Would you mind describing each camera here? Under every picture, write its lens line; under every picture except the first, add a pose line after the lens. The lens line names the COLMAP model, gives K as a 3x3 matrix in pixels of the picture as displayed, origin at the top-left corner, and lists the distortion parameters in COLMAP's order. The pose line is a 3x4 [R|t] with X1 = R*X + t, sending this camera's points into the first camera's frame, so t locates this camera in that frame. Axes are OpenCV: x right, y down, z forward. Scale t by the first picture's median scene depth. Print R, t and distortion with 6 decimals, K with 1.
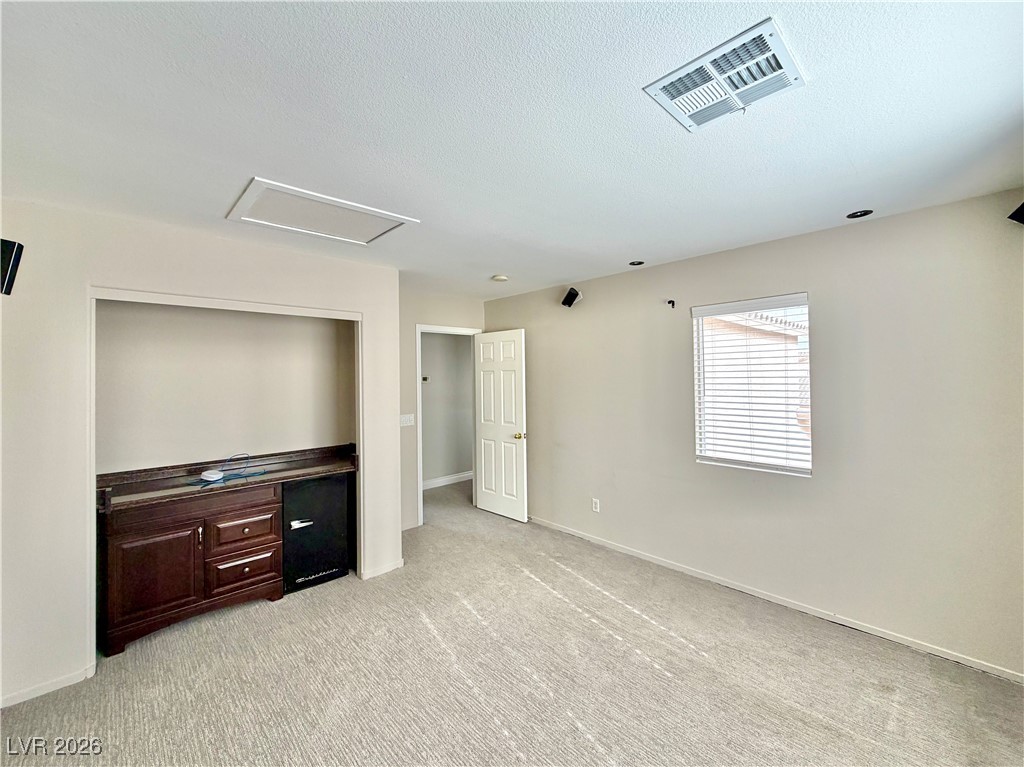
lens RADIAL K [[427.2, 0, 497.8], [0, 427.2, 366.1], [0, 0, 1]] dist [-0.001488, -0.000028]
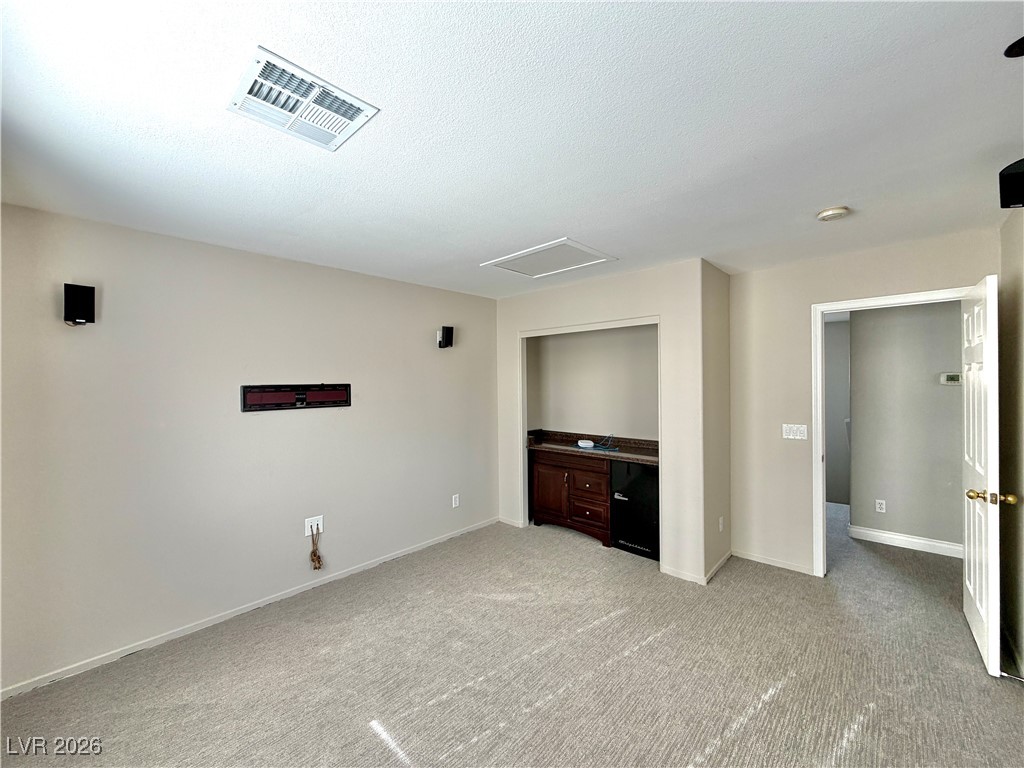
lens RADIAL K [[406.2, 0, 508.1], [0, 406.2, 385.2], [0, 0, 1]] dist [-0.001152, -0.000006]
pose [[0.063608, 0.025104, -0.997659, 0.696551], [0.037295, 0.998925, 0.027514, 0.002568], [0.997278, -0.038958, 0.062604, 0.627996]]
